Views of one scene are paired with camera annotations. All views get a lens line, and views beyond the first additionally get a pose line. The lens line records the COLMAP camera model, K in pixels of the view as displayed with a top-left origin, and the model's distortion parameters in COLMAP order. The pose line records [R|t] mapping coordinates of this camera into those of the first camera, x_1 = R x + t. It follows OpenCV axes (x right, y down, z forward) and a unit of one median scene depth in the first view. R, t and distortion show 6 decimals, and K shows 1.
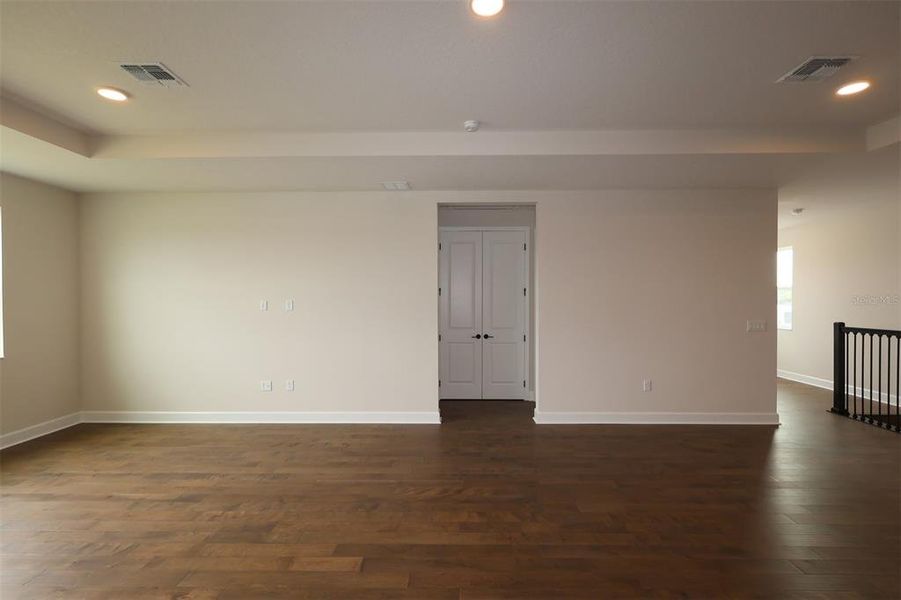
lens RADIAL K [[420.1, 0, 451.7], [0, 420.1, 300.1], [0, 0, 1]] dist [-0.002437, 0.002700]
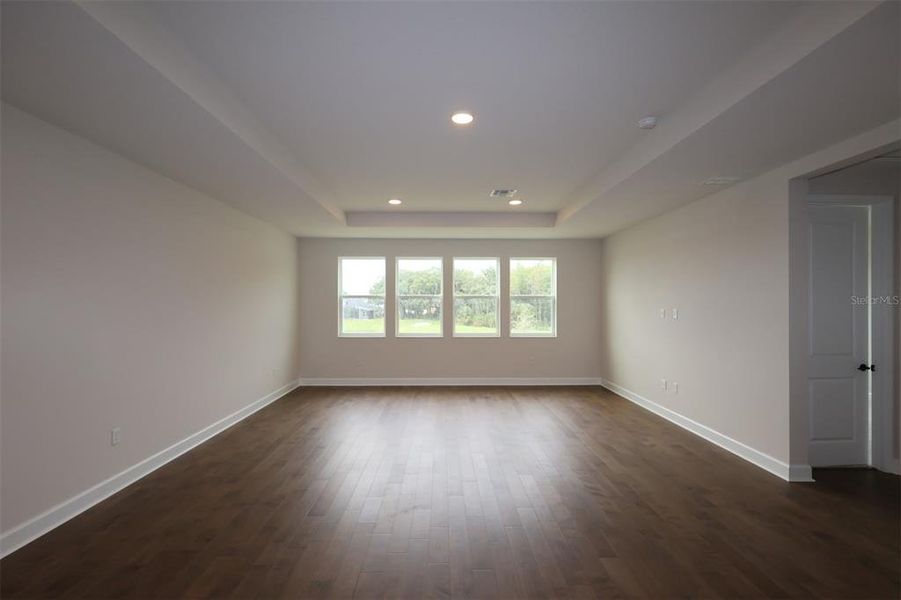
lens RADIAL K [[420.1, 0, 454.2], [0, 420.1, 302.5], [0, 0, 1]] dist [-0.002437, 0.002700]
pose [[0.038791, 0.000721, -0.999247, 0.934832], [-0.009588, 0.999954, 0.000349, -0.017463], [0.999201, 0.009567, 0.038796, 0.541216]]
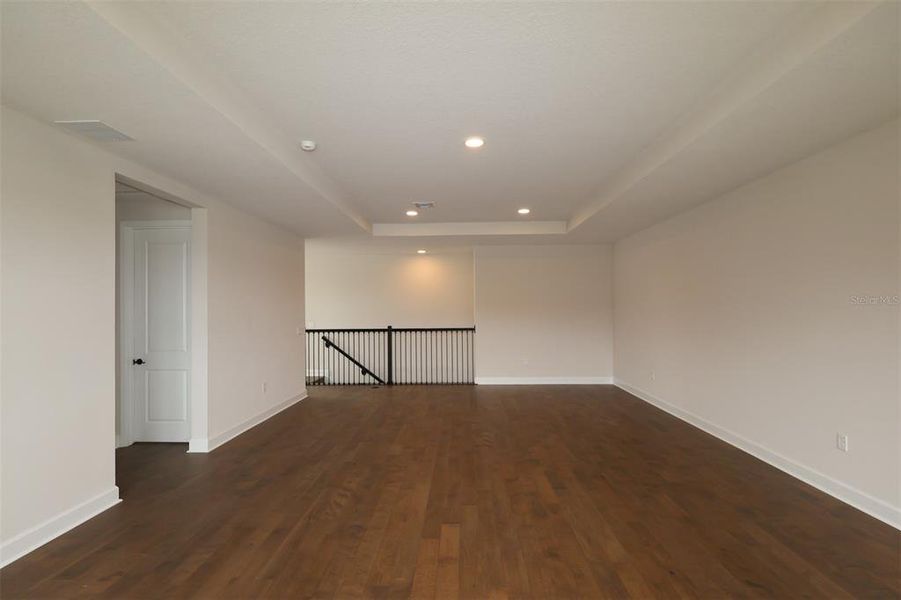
lens RADIAL K [[420.1, 0, 449.2], [0, 420.1, 304.8], [0, 0, 1]] dist [-0.002437, 0.002700]
pose [[0.015912, 0.011239, 0.999810, -0.960954], [0.010719, 0.999877, -0.011410, -0.009780], [-0.999816, 0.010899, 0.015789, 0.633938]]
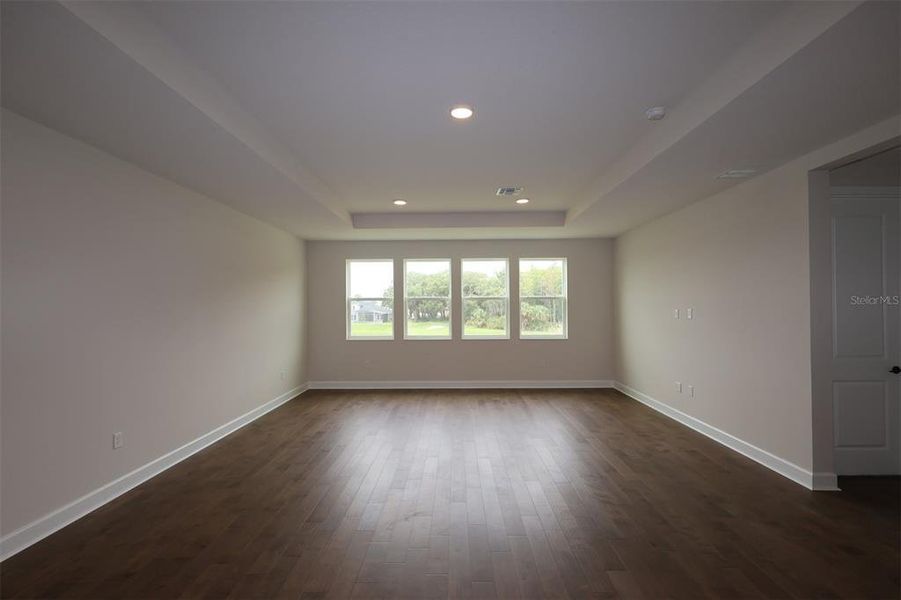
lens RADIAL K [[420.1, 0, 453.9], [0, 420.1, 303.8], [0, 0, 1]] dist [-0.002437, 0.002700]
pose [[0.004555, -0.003154, -0.999985, 0.915271], [-0.001852, 0.999993, -0.003162, -0.014074], [0.999988, 0.001866, 0.004549, 0.562299]]
